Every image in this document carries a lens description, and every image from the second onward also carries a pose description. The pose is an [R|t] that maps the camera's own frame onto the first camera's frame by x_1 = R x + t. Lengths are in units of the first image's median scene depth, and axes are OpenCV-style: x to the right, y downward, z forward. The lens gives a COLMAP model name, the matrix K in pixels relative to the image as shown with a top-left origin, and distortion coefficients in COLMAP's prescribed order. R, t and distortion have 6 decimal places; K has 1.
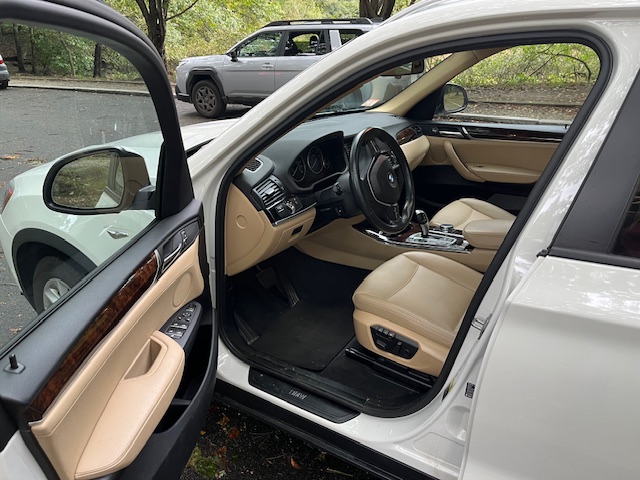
lens RADIAL K [[481.4, 0, 323.1], [0, 481.4, 235.5], [0, 0, 1]] dist [0.033103, -0.051000]
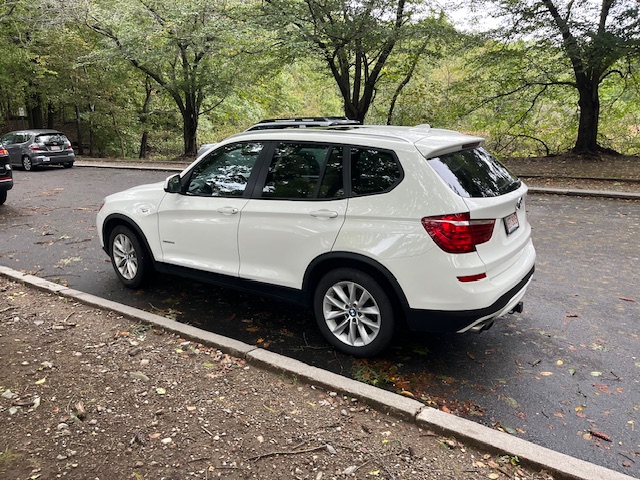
lens RADIAL K [[481.4, 0, 321.4], [0, 481.4, 239.4], [0, 0, 1]] dist [0.033103, -0.051000]
pose [[0.997690, 0.002410, -0.067891, 0.078411], [-0.012402, 0.989037, -0.147149, 0.056102], [0.066792, 0.147651, 0.986782, -0.166529]]
